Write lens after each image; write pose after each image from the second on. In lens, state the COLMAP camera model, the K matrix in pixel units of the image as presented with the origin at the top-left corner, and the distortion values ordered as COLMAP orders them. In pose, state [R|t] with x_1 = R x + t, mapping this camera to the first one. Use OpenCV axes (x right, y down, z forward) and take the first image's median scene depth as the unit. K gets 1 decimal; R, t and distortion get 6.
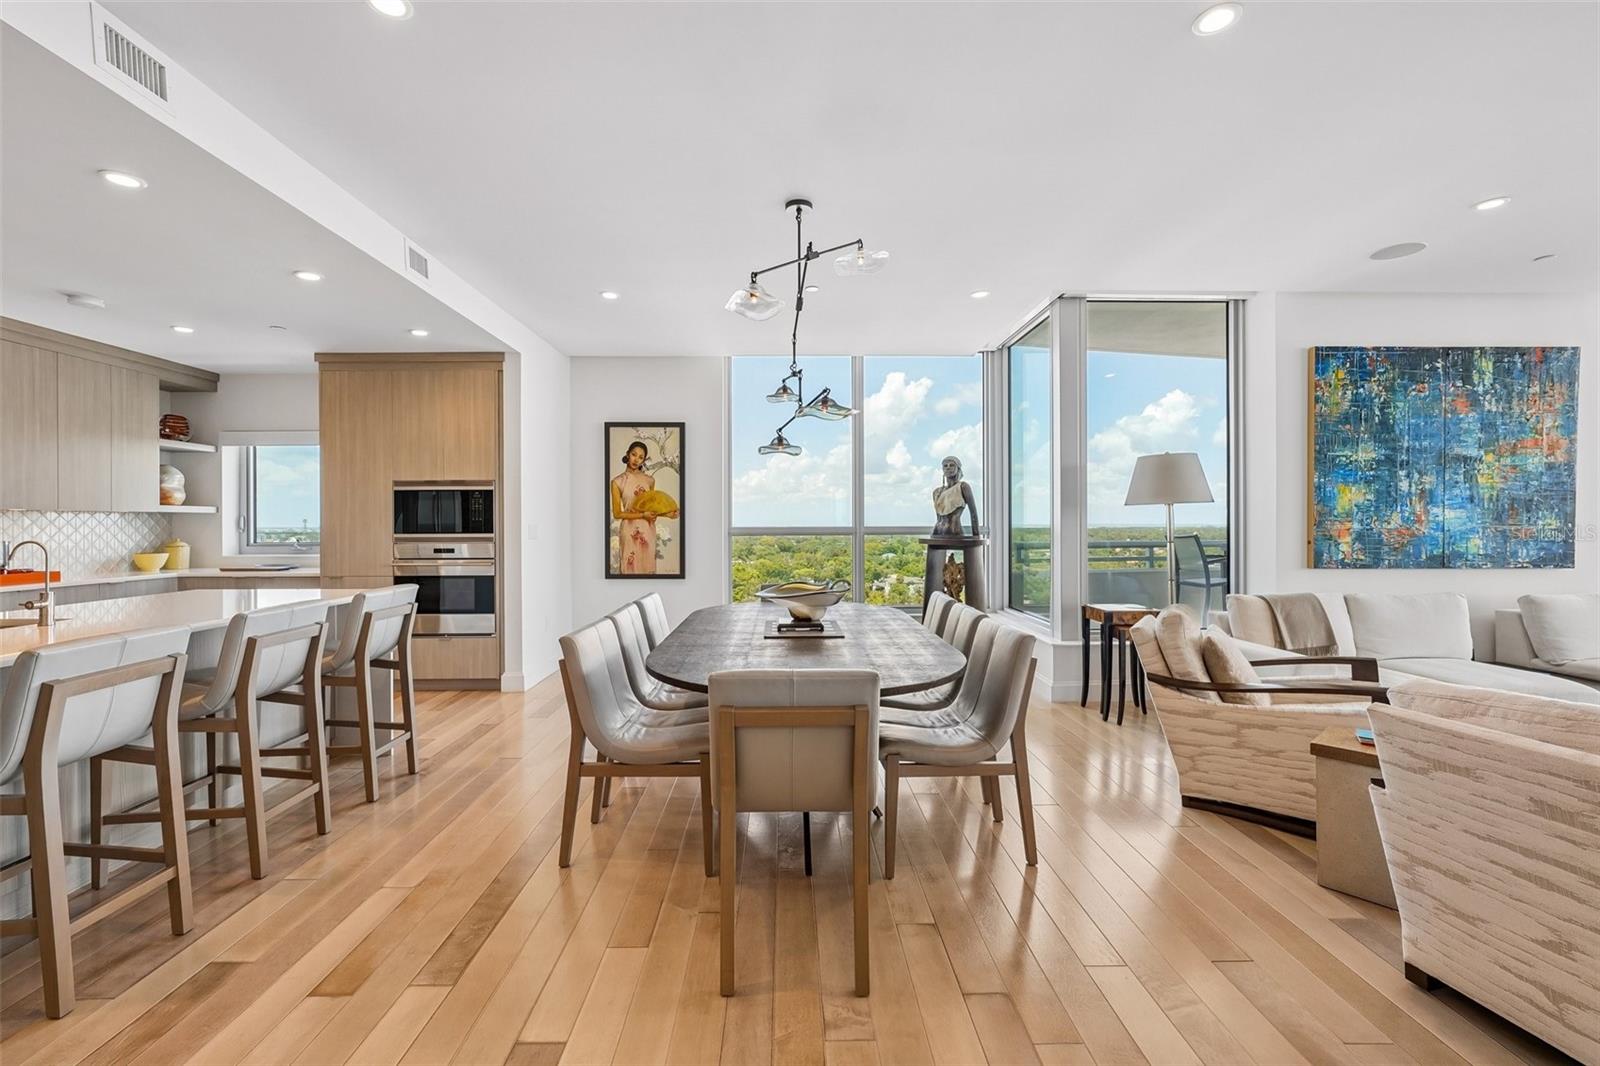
lens RADIAL K [[673.4, 0, 794.1], [0, 673.4, 526.1], [0, 0, 1]] dist [-0.004632, 0.001996]
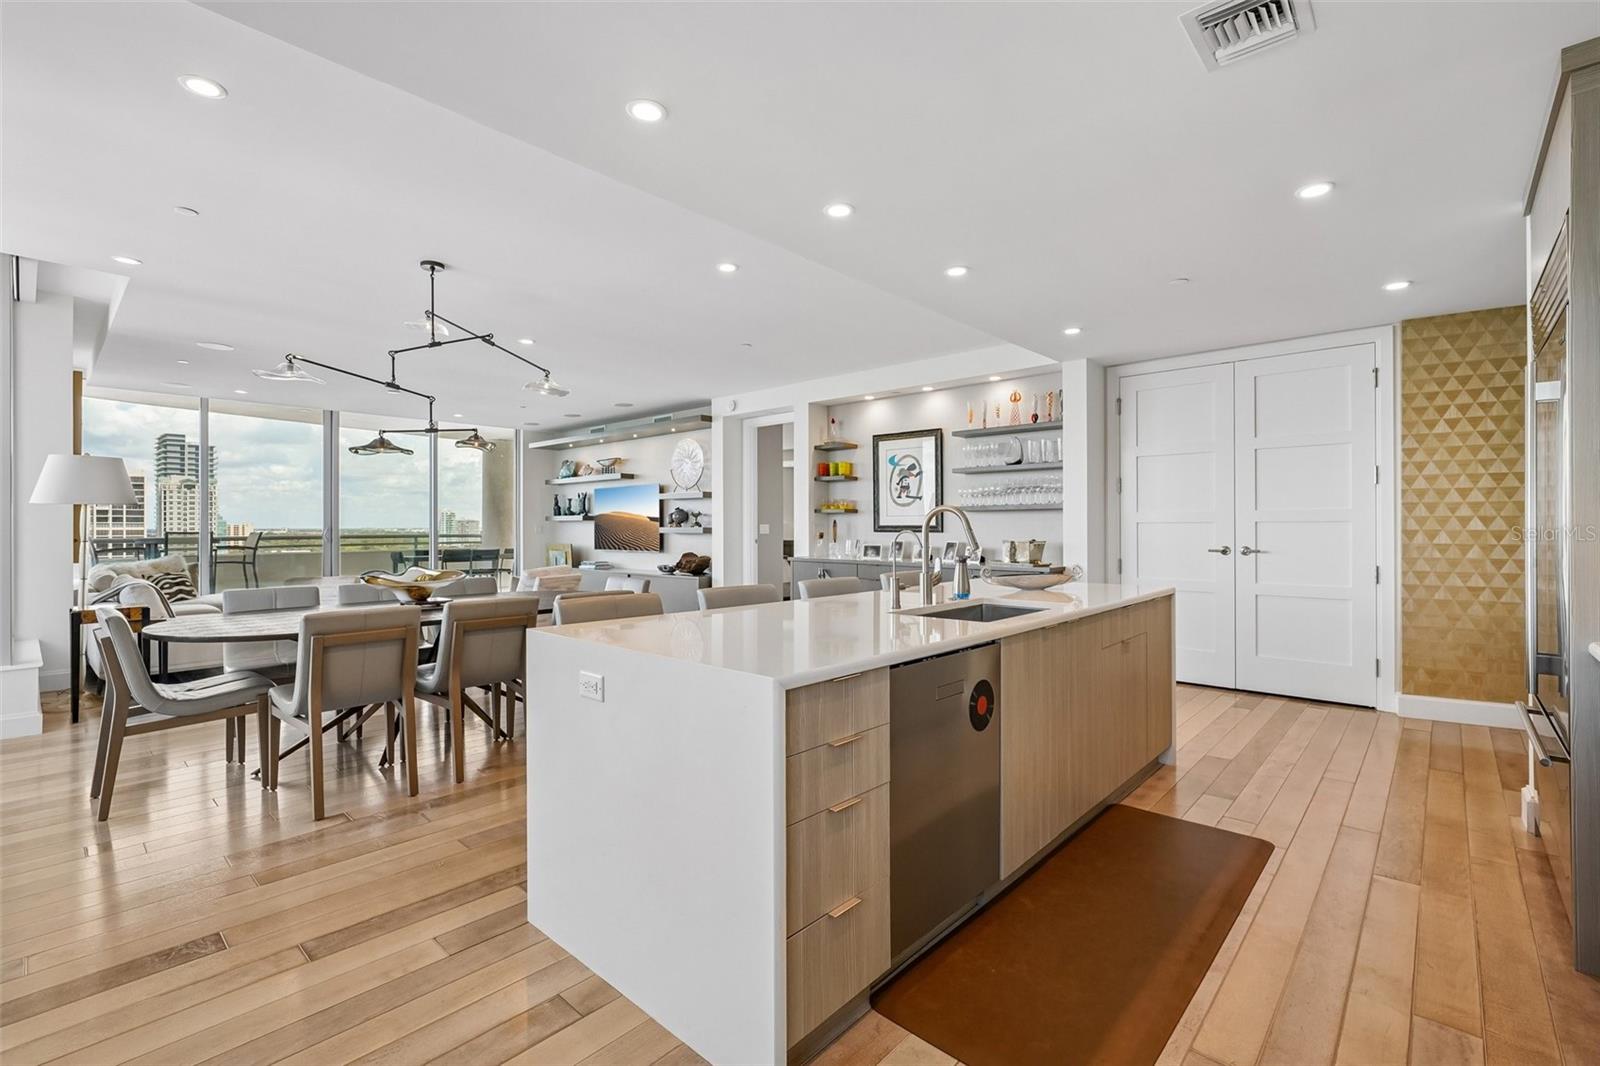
lens RADIAL K [[711.4, 0, 791.7], [0, 711.4, 528.5], [0, 0, 1]] dist [-0.003535, 0.002393]
pose [[-0.730351, 0.002146, 0.683069, -0.952155], [0.008987, 0.999939, 0.006468, 0.005108], [-0.683013, 0.010862, -0.730325, 1.046861]]
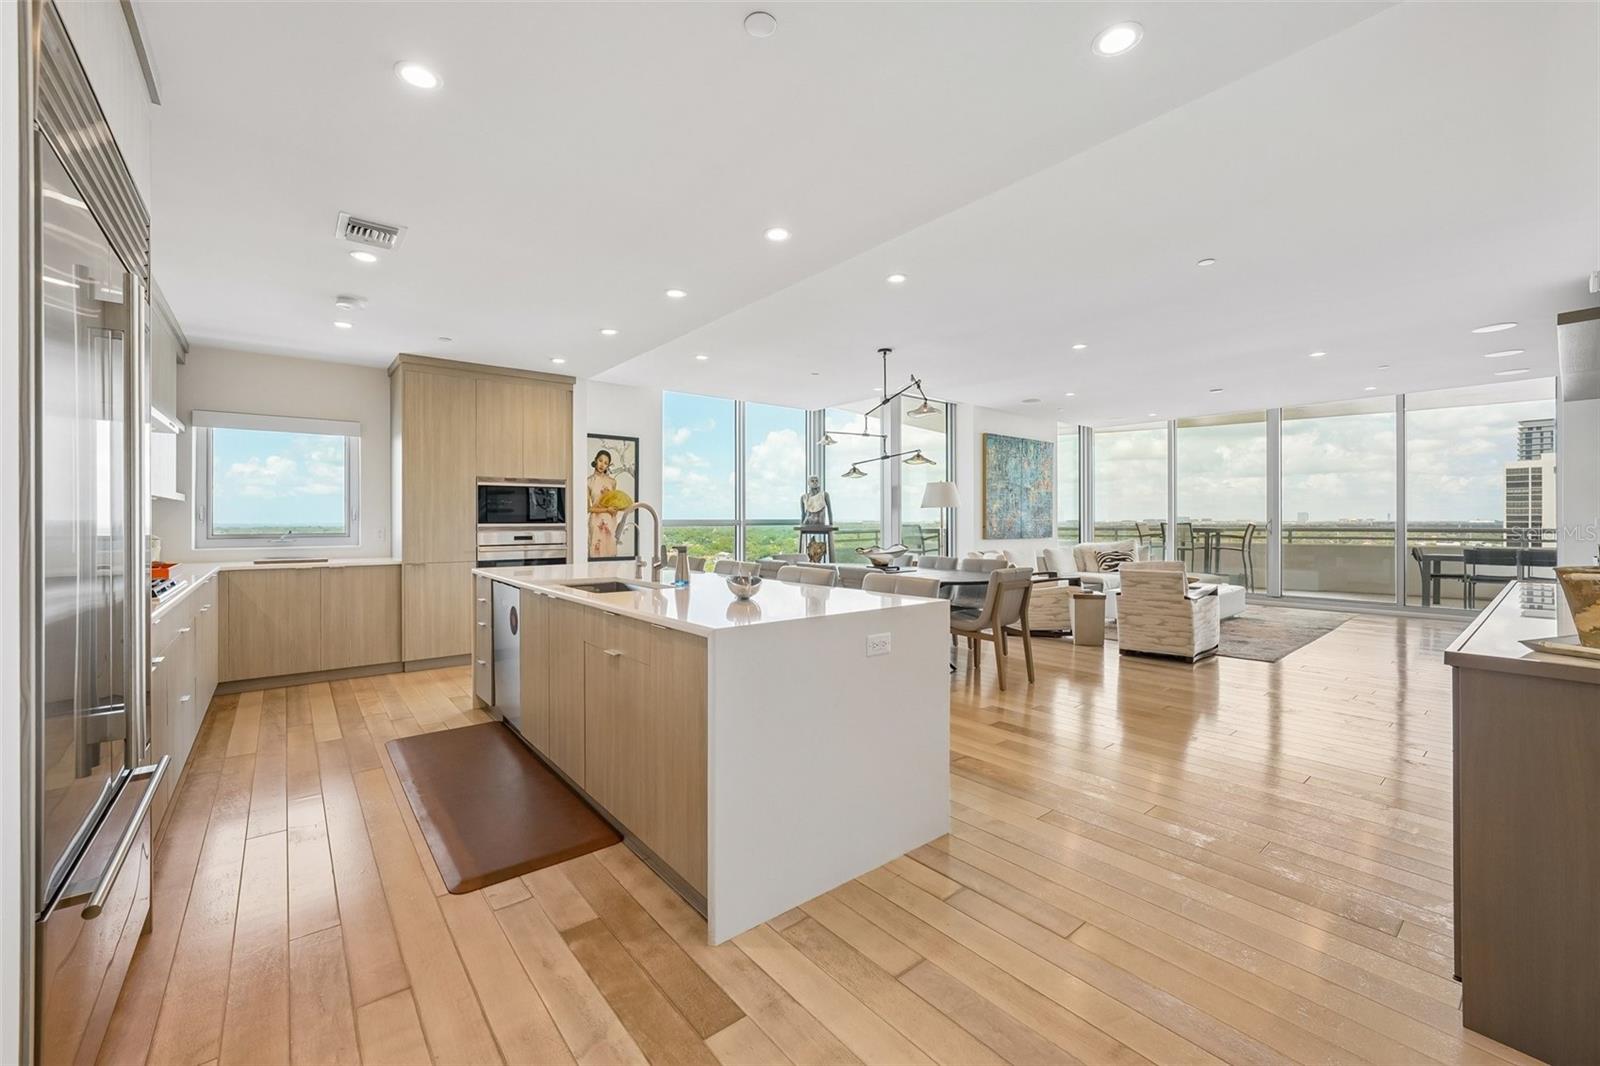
lens RADIAL K [[643.4, 0, 795.0], [0, 643.4, 522.9], [0, 0, 1]] dist [0.001503, -0.000376]
pose [[0.783649, -0.000332, 0.621204, -0.932533], [0.001583, 0.999998, -0.001463, 0.013912], [-0.621202, 0.002130, 0.783647, -0.198122]]
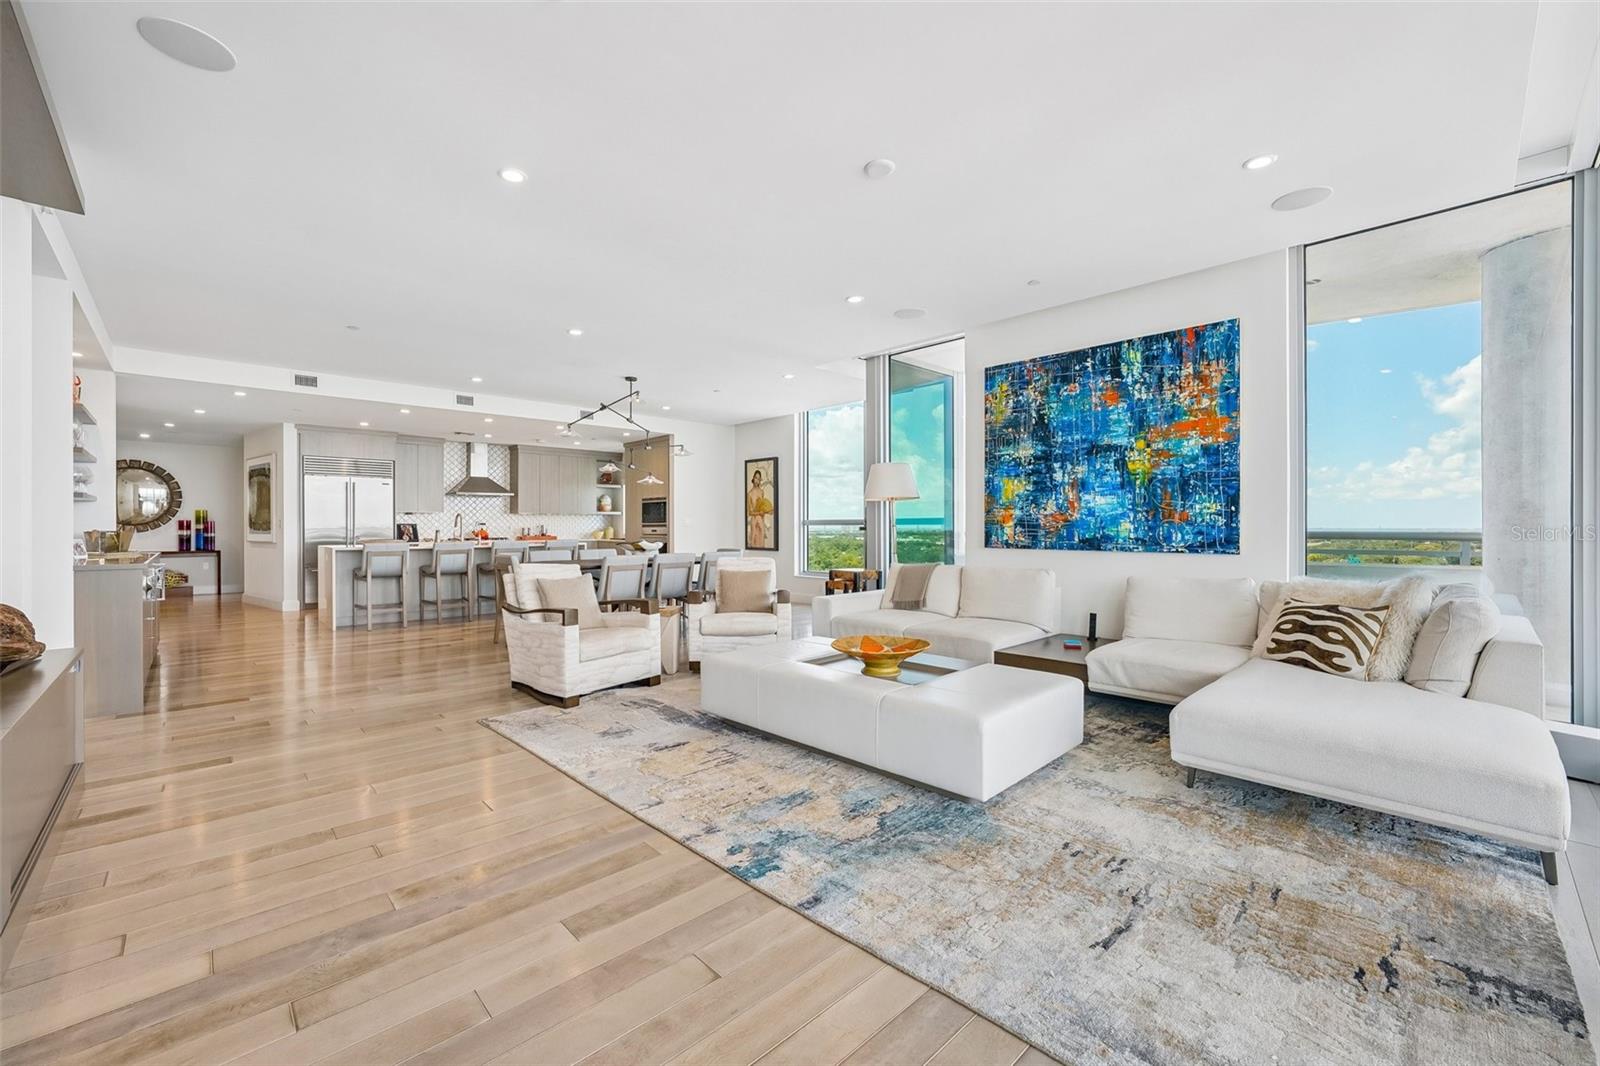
lens RADIAL K [[643.4, 0, 799.2], [0, 643.4, 528.6], [0, 0, 1]] dist [0.001503, -0.000376]
pose [[0.683974, 0.004002, -0.729495, 1.398394], [-0.005198, 0.999986, 0.000613, 0.029402], [0.729488, 0.003373, 0.683986, -0.058633]]
